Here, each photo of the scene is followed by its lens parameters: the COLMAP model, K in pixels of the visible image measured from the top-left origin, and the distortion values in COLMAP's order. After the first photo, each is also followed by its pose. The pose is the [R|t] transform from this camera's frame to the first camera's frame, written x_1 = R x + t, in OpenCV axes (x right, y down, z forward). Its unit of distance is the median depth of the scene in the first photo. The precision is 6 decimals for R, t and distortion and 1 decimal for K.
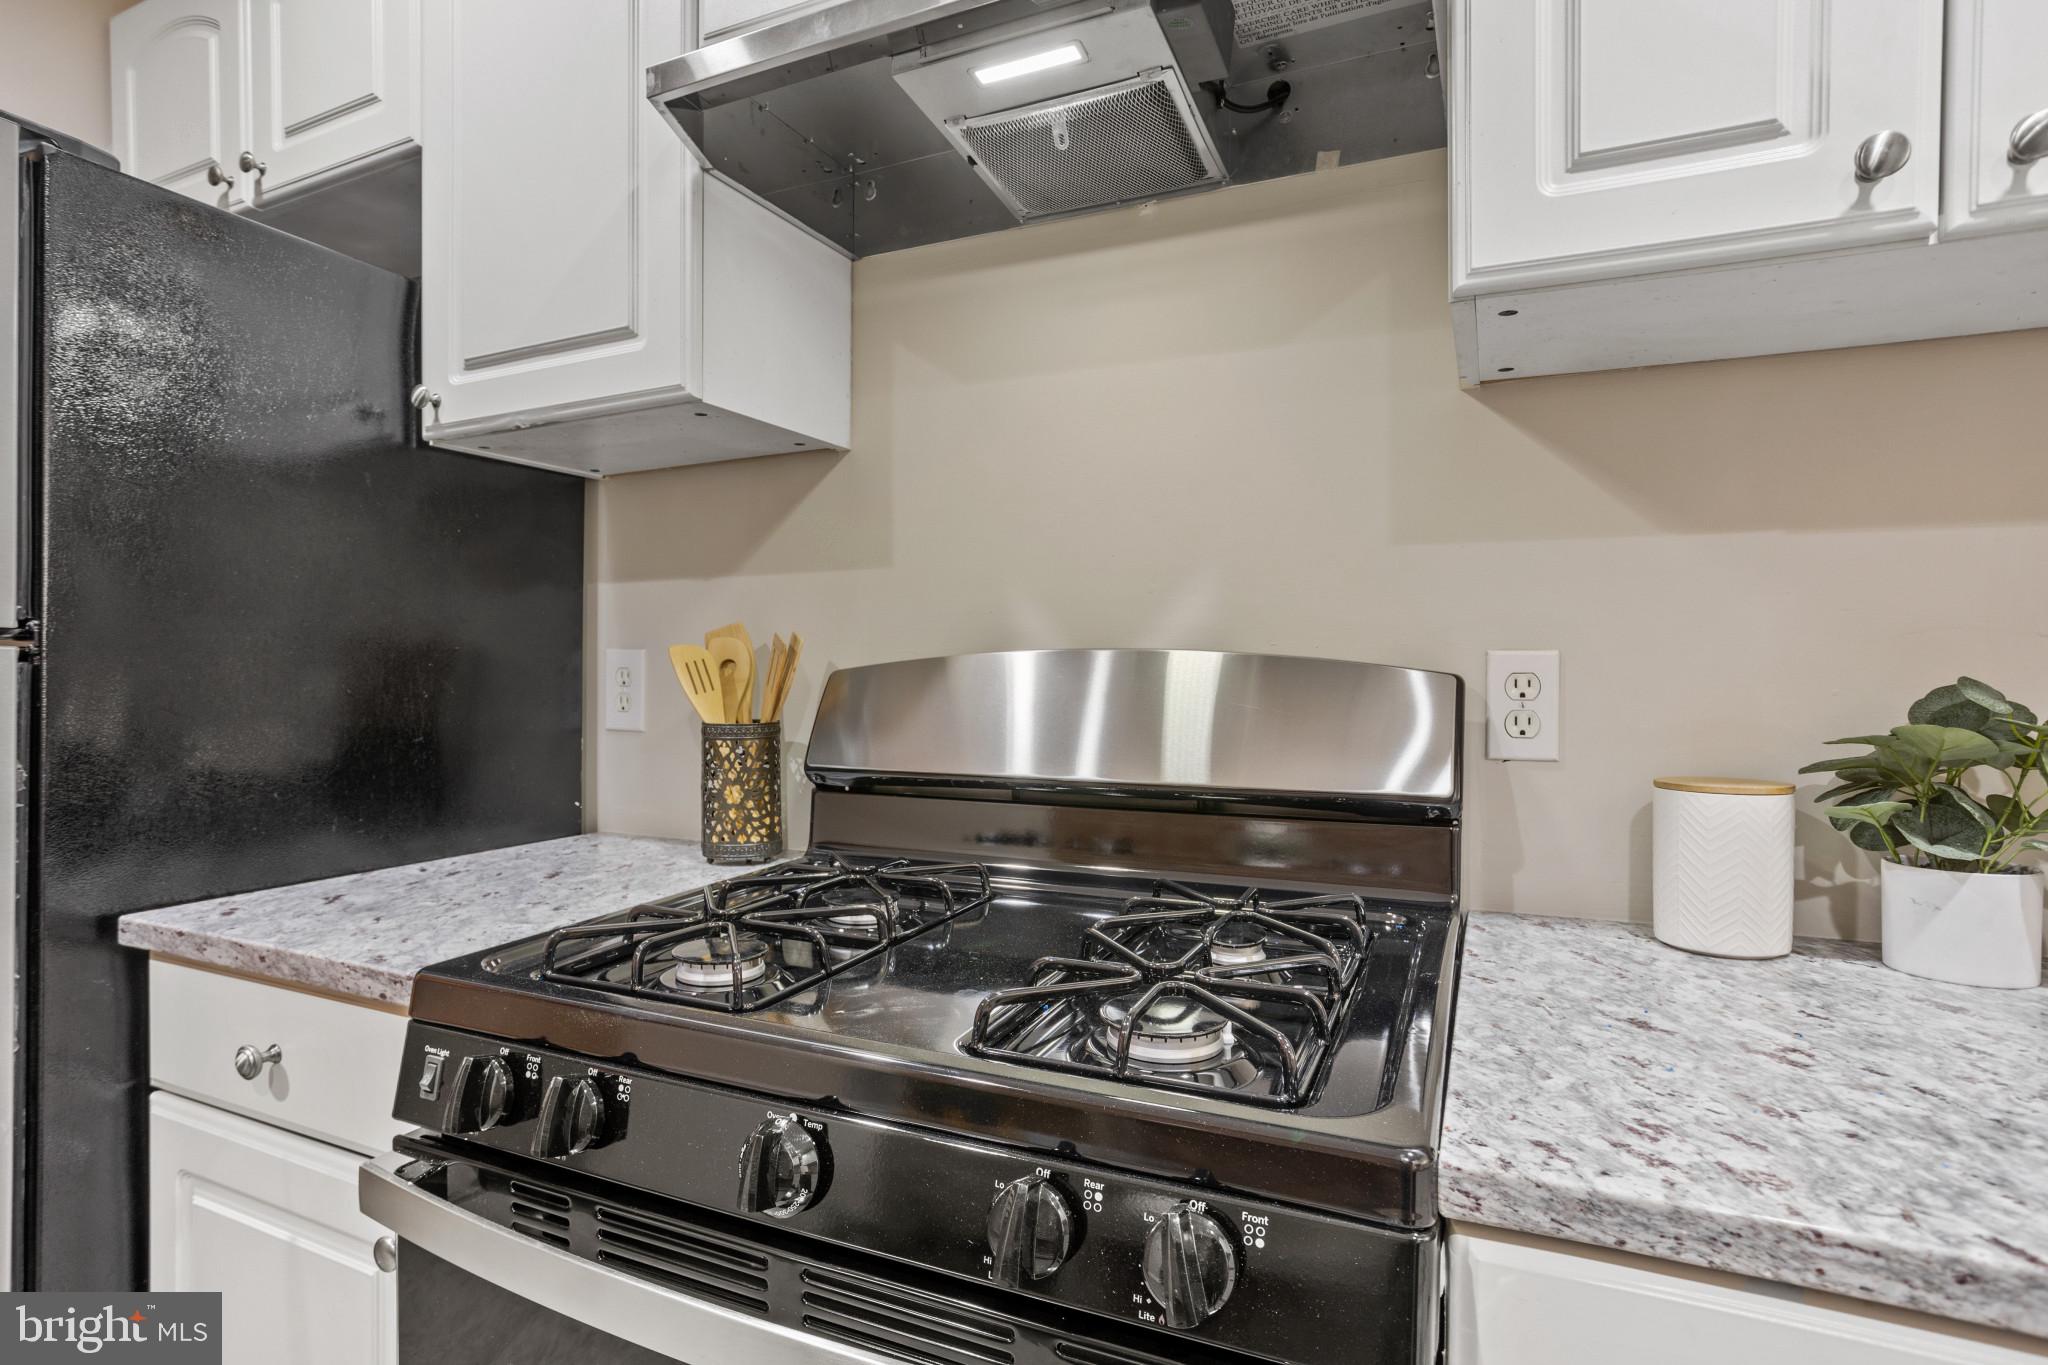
lens RADIAL K [[1060.1, 0, 1001.3], [0, 1060.1, 681.9], [0, 0, 1]] dist [-0.040640, 0.010371]
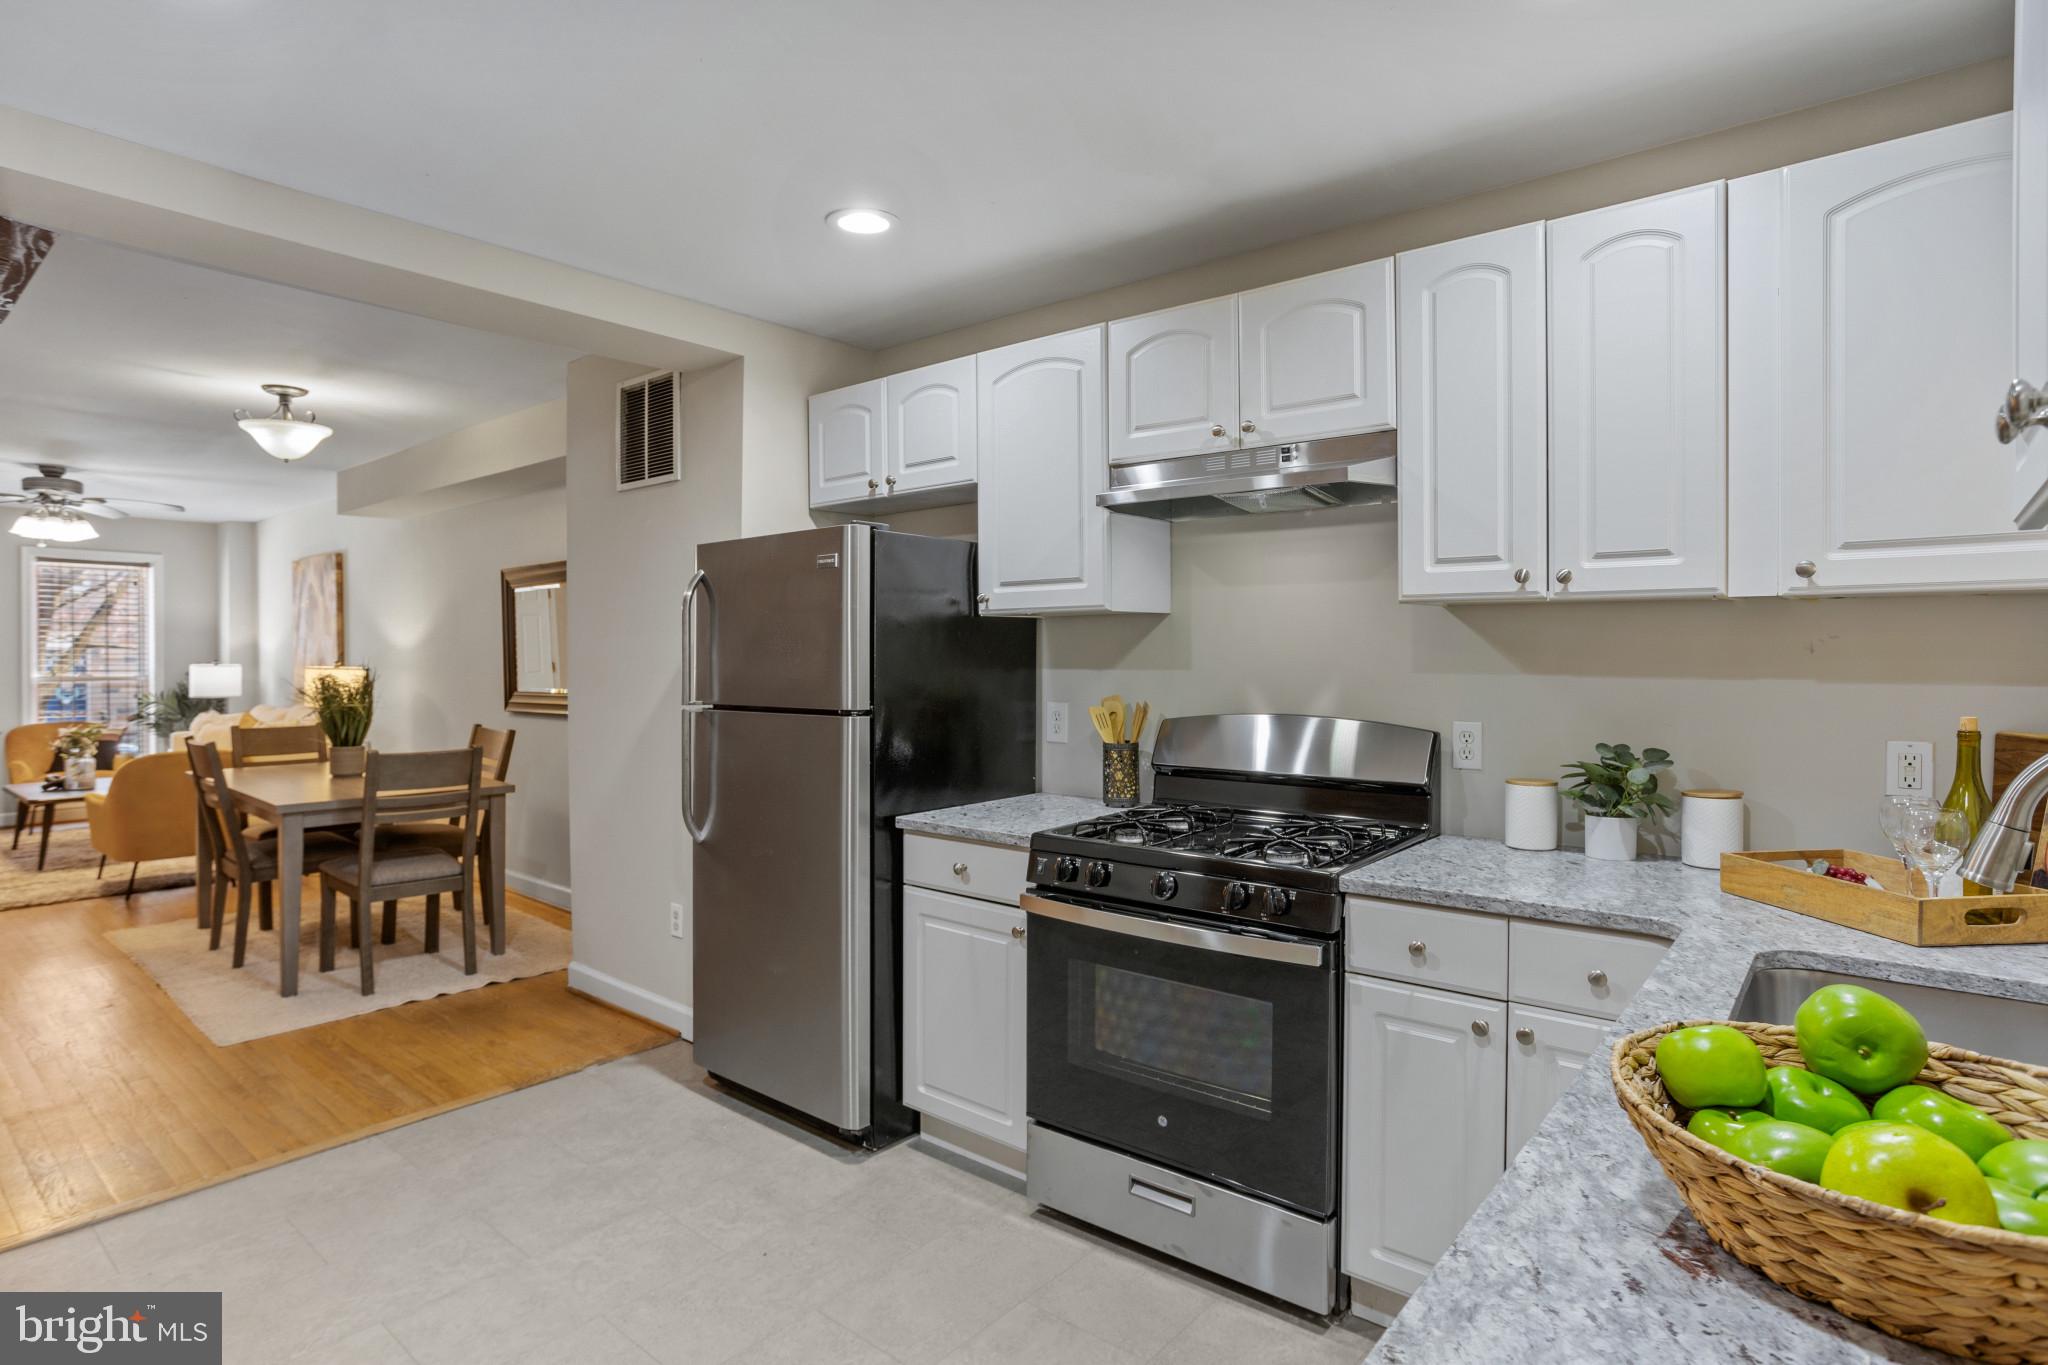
lens RADIAL K [[1072.1, 0, 1018.4], [0, 1072.1, 665.1], [0, 0, 1]] dist [-0.016711, 0.004736]
pose [[0.968910, -0.001295, -0.247409, 0.098247], [0.002251, 0.999991, 0.003580, -0.133815], [0.247403, -0.004026, 0.968904, -1.230741]]
